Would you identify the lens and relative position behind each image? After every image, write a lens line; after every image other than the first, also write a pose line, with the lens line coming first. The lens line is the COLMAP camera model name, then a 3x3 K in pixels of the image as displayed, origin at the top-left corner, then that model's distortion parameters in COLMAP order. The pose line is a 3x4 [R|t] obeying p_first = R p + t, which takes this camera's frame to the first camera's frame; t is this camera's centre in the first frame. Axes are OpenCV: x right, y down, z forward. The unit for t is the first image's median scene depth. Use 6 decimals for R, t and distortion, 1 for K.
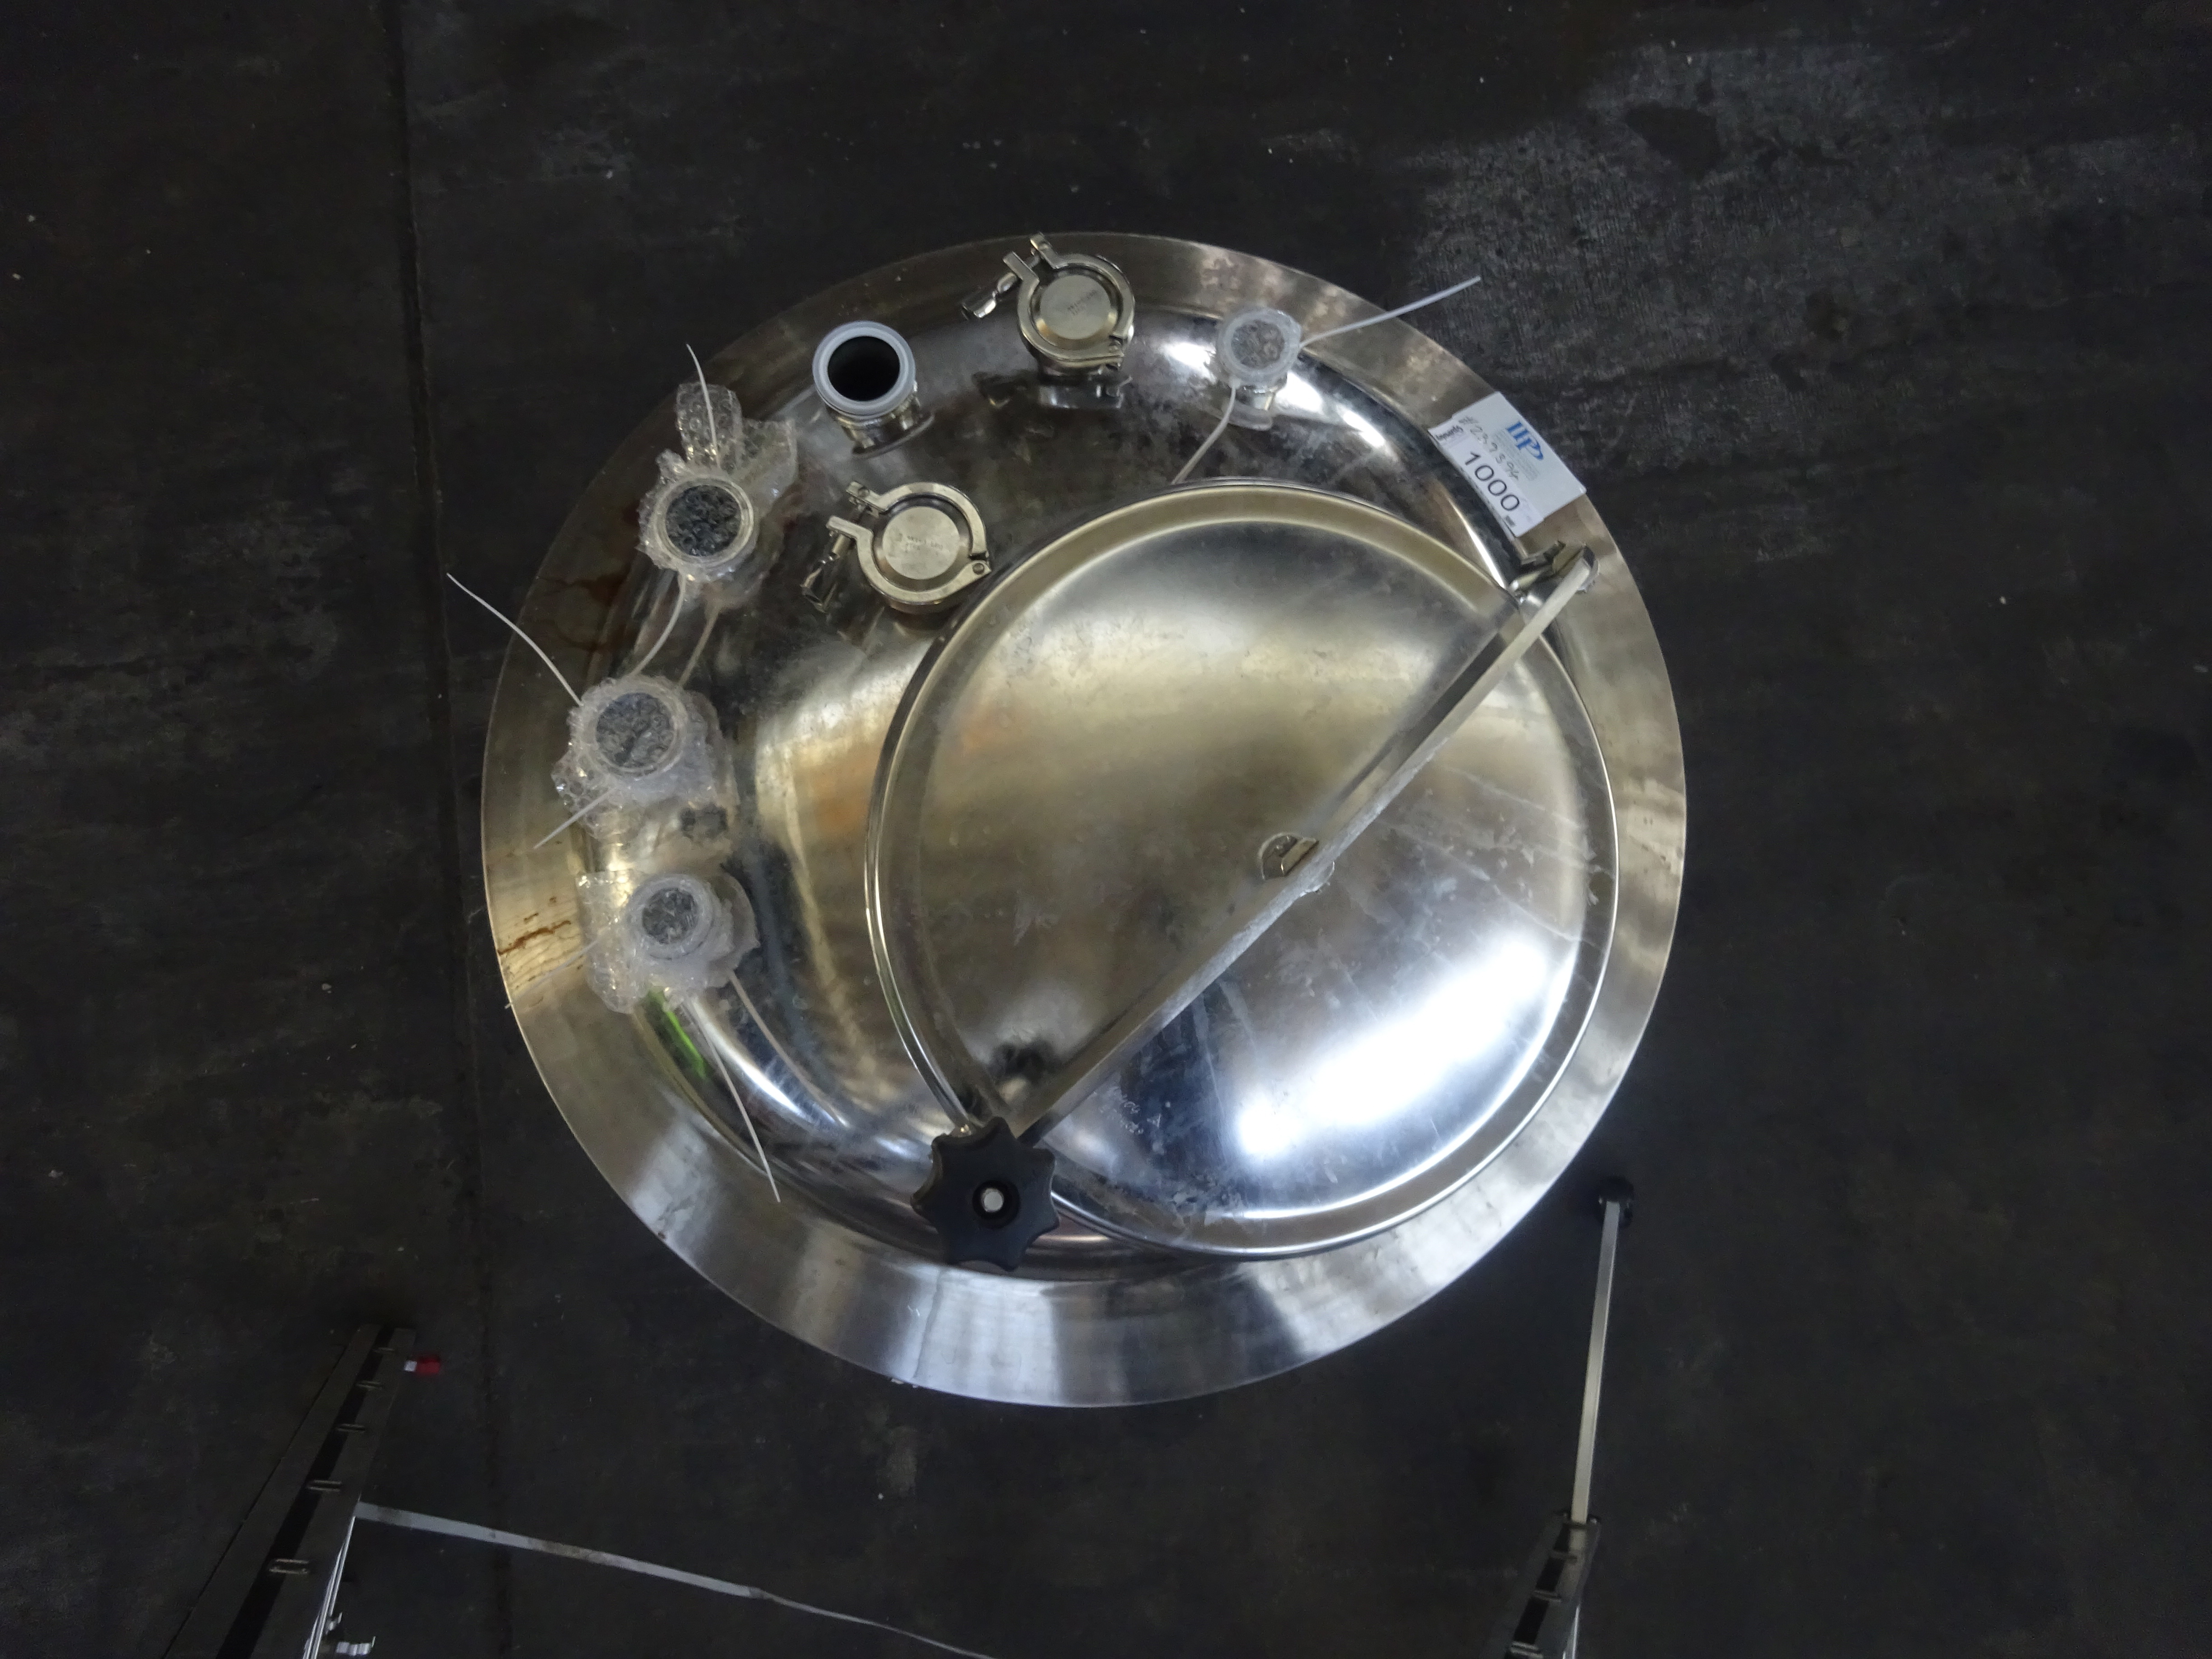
lens RADIAL K [[1589.3, 0, 1105.3], [0, 1589.3, 847.3], [0, 0, 1]] dist [-0.010362, -0.002826]
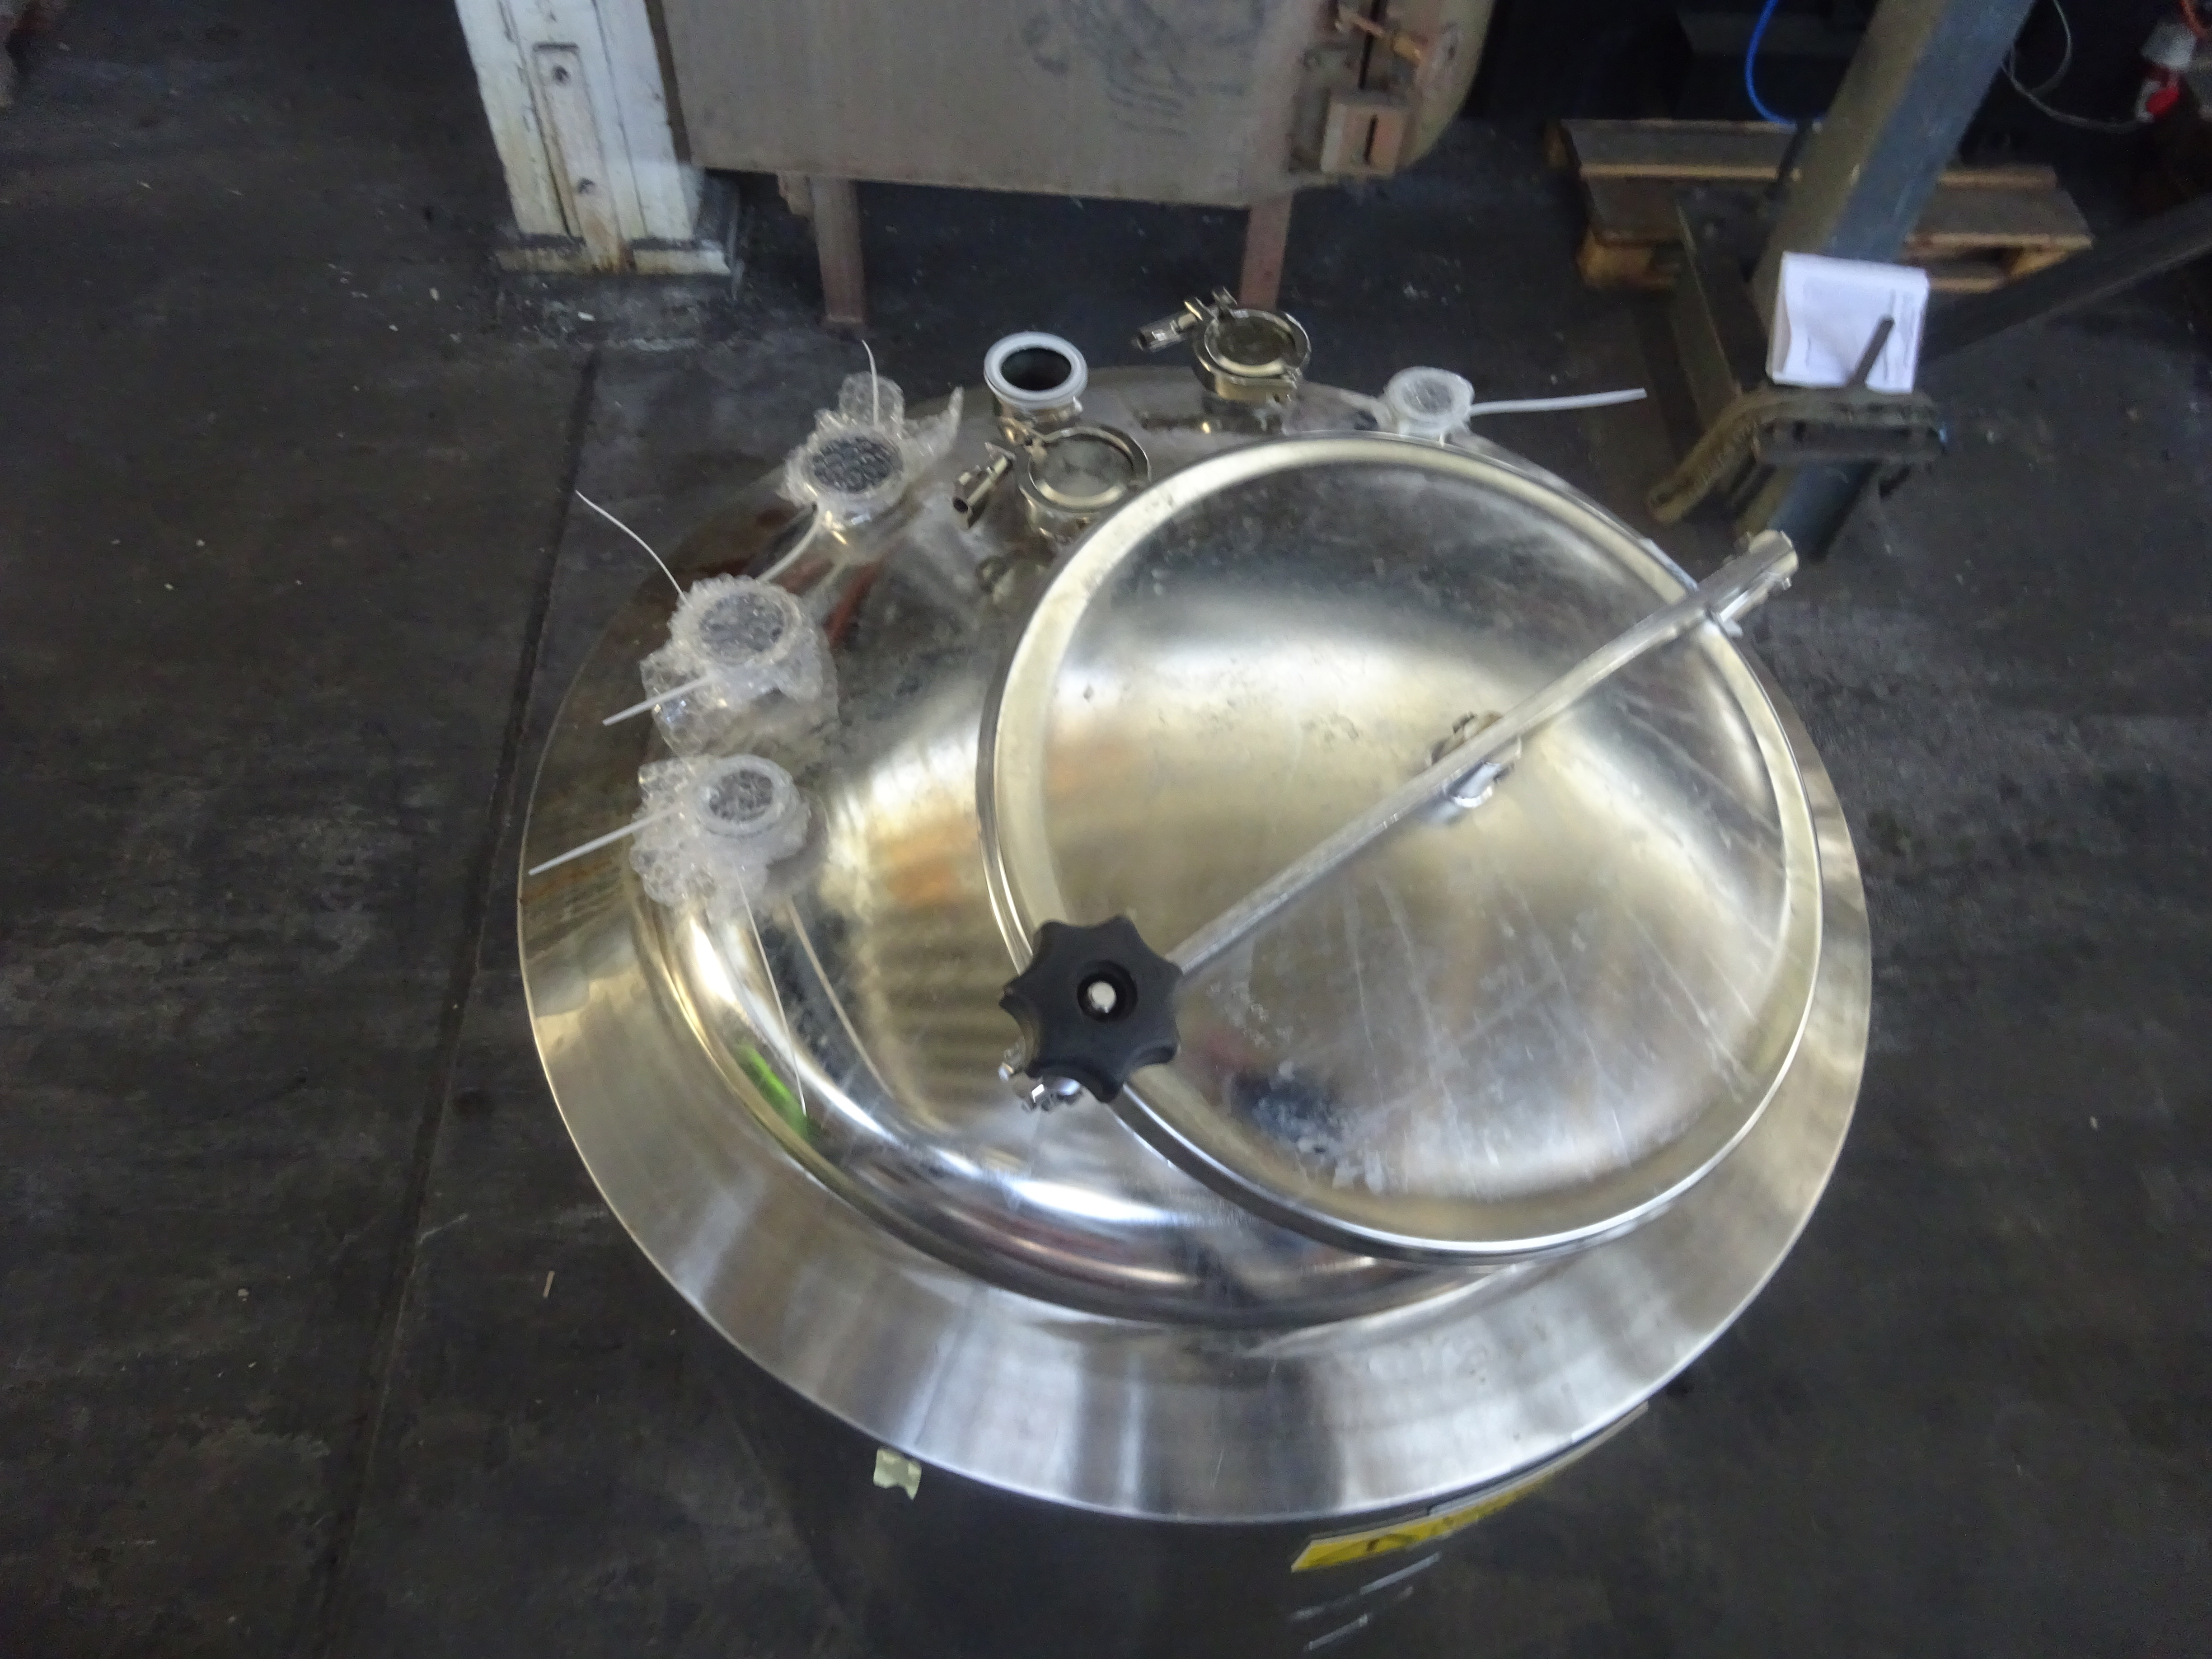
lens RADIAL K [[1597.2, 0, 1106.0], [0, 1597.2, 829.5], [0, 0, 1]] dist [0.008736, -0.022685]
pose [[0.991756, 0.124446, -0.030558, -0.013698], [-0.126933, 0.921360, -0.367401, 0.110165], [-0.017566, 0.368251, 0.929560, 0.055586]]
